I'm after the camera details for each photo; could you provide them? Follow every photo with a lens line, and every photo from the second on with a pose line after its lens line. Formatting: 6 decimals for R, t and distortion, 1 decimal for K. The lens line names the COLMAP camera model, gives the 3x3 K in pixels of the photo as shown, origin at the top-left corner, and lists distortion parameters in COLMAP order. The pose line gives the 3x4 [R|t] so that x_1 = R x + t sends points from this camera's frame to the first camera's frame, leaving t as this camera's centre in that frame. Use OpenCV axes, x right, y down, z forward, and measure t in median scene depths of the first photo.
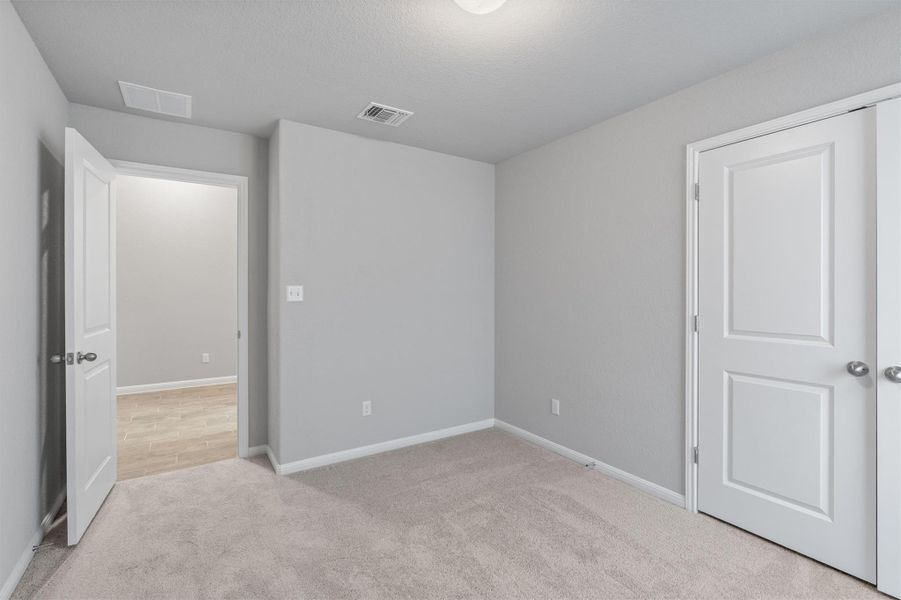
lens RADIAL K [[409.5, 0, 450.5], [0, 409.5, 300.0], [0, 0, 1]] dist [0.000940, 0.000237]
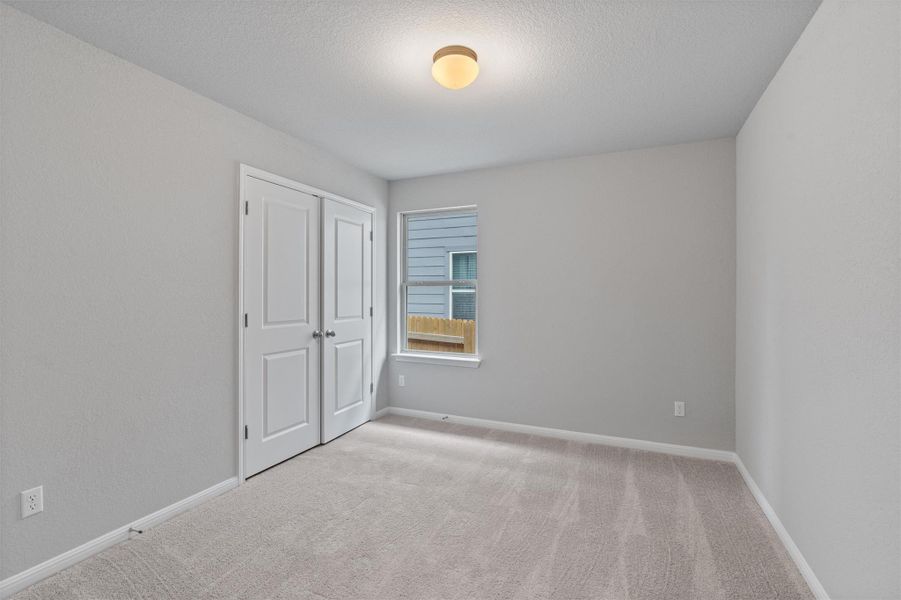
lens RADIAL K [[409.5, 0, 450.5], [0, 409.5, 300.0], [0, 0, 1]] dist [0.000940, 0.000237]
pose [[-0.545682, -0.015839, 0.837843, -0.752237], [0.006349, 0.999715, 0.023034, -0.024699], [-0.837969, 0.017888, -0.545425, 1.236204]]
